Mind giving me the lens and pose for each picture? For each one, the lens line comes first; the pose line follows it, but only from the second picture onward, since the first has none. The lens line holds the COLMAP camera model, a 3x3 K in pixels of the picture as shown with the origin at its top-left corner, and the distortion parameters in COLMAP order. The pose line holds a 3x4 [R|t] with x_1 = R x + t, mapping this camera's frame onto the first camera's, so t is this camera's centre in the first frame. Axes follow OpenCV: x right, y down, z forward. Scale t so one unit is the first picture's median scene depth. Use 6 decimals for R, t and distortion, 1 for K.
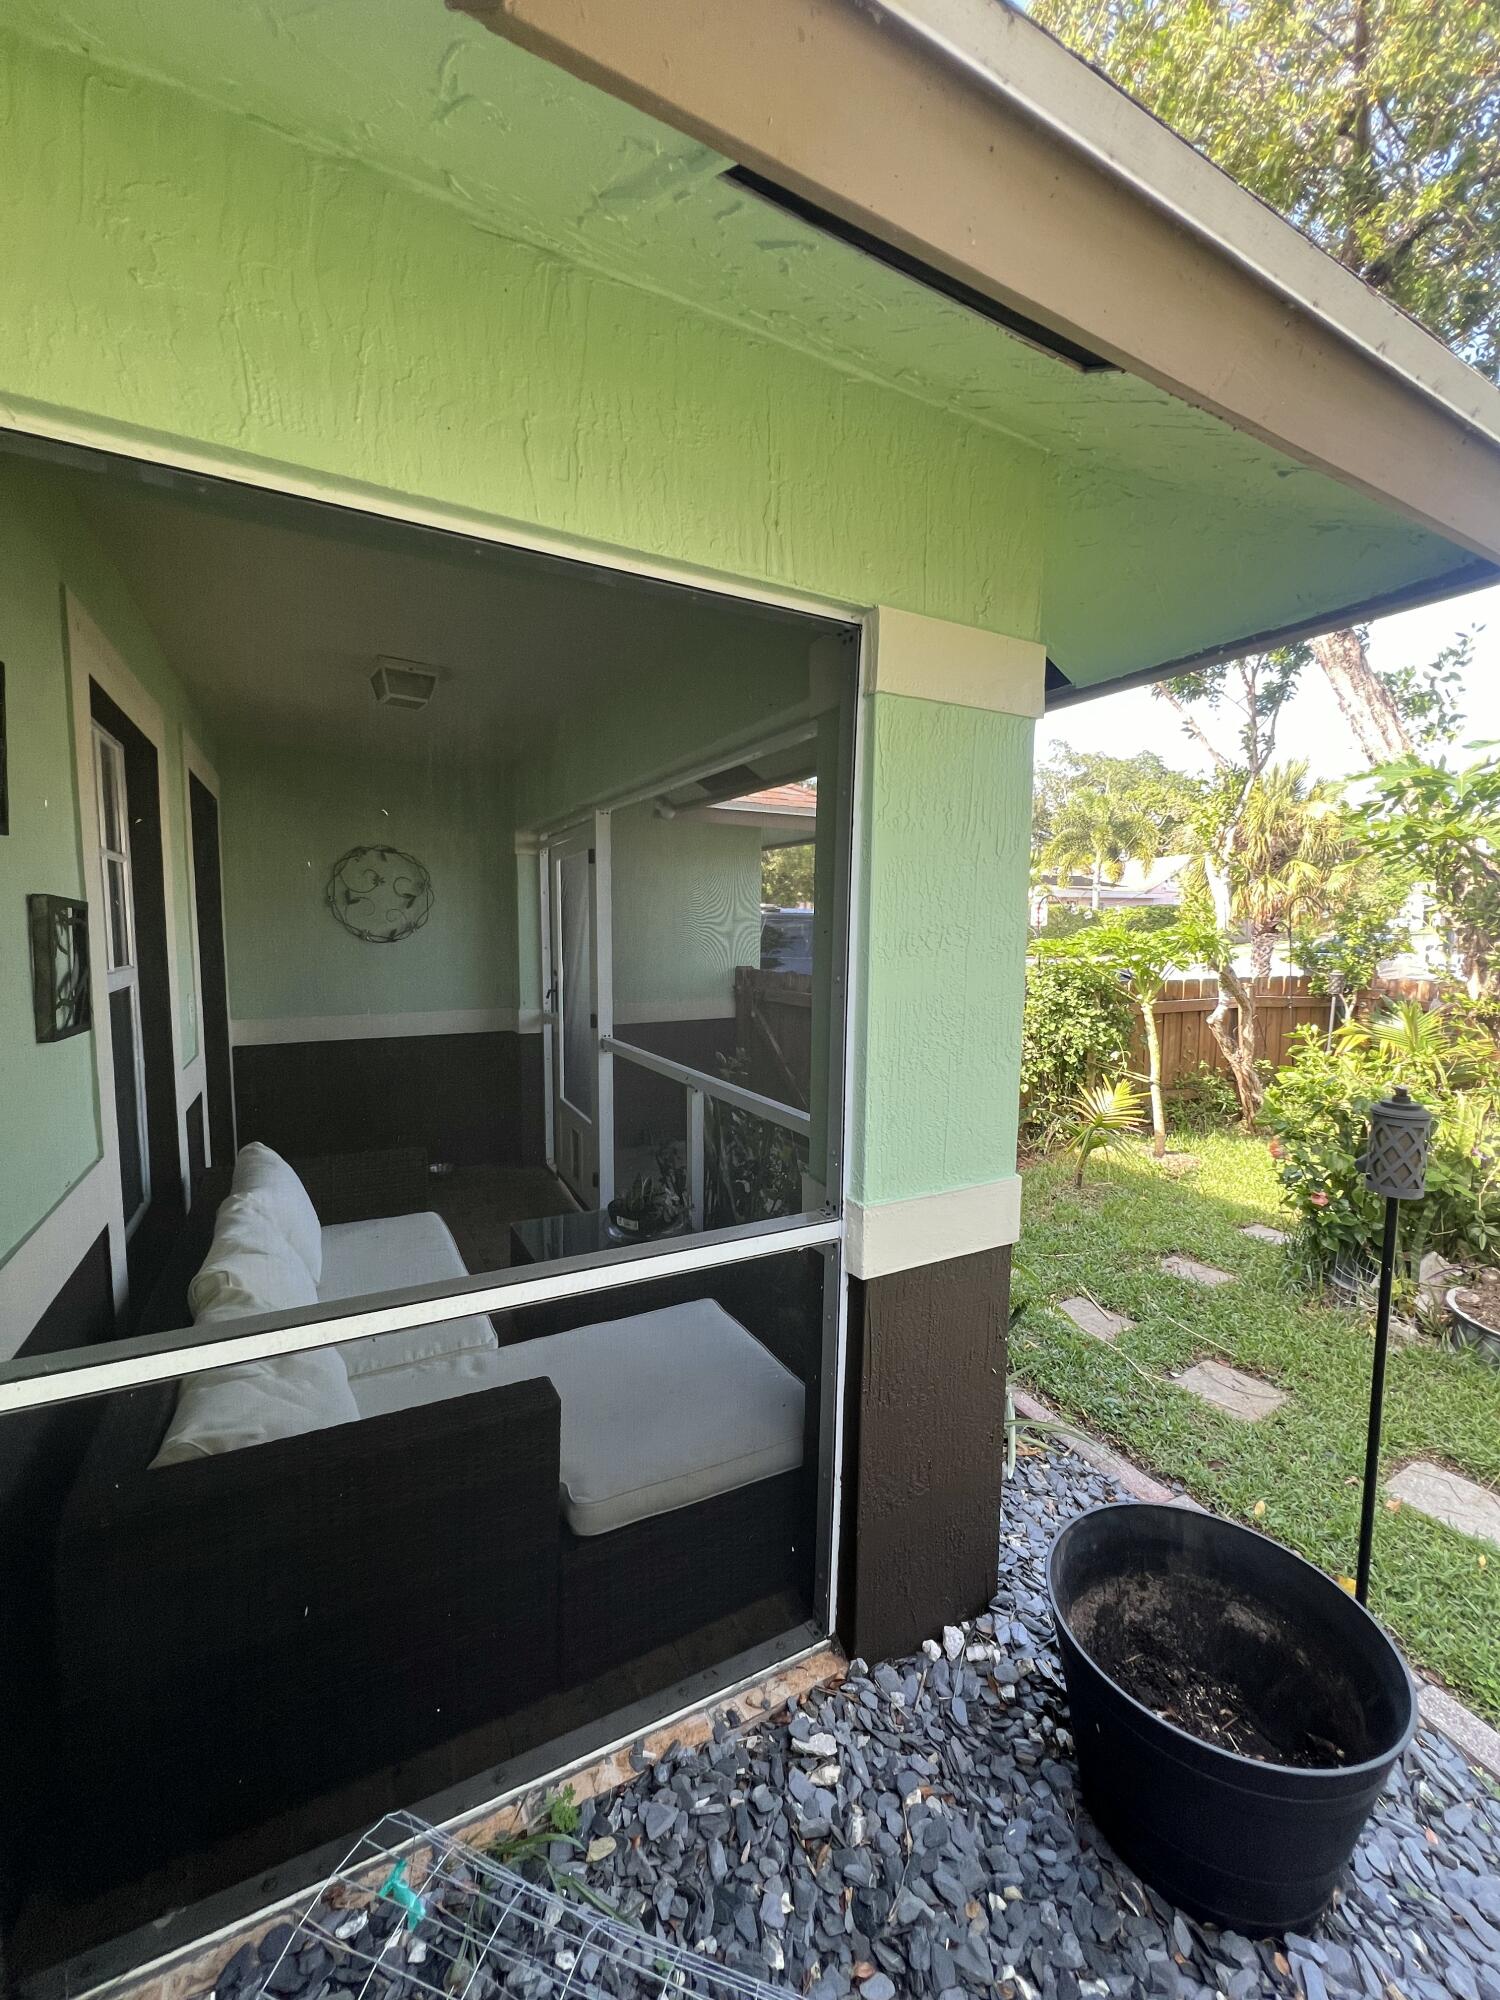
lens RADIAL K [[799.7, 0, 754.4], [0, 799.7, 1002.3], [0, 0, 1]] dist [-0.000094, 0.000359]
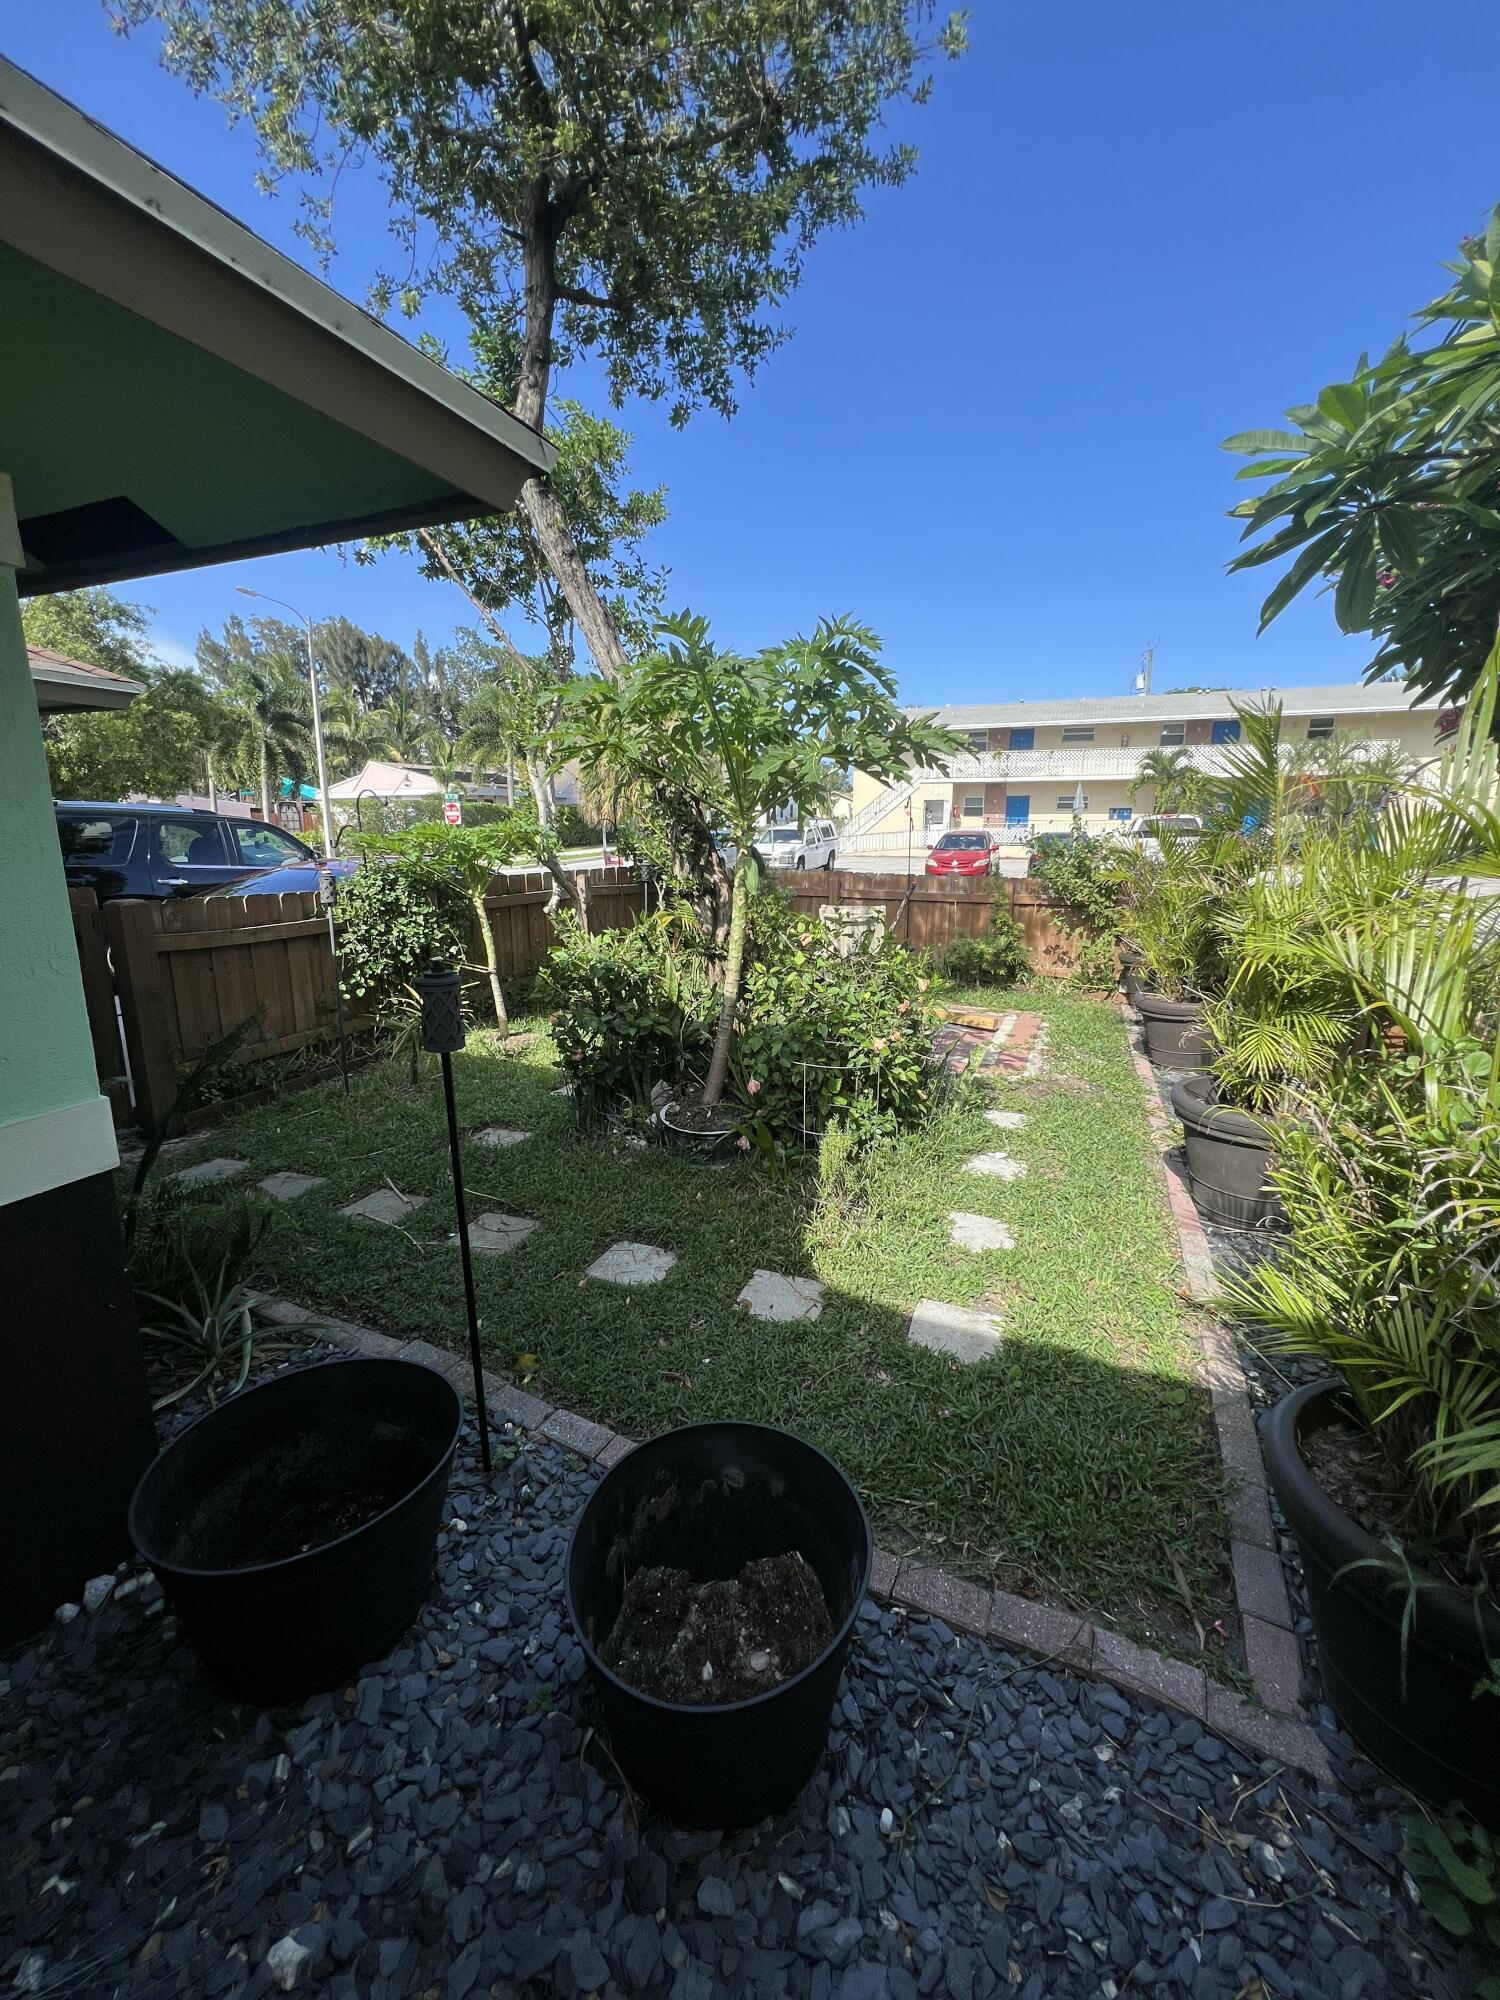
lens RADIAL K [[799.7, 0, 749.4], [0, 799.7, 1000.4], [0, 0, 1]] dist [-0.000094, 0.000359]
pose [[0.782398, -0.134549, 0.608071, 0.114743], [0.060224, 0.988153, 0.141160, 0.007538], [-0.619860, -0.073822, 0.781232, -0.050433]]
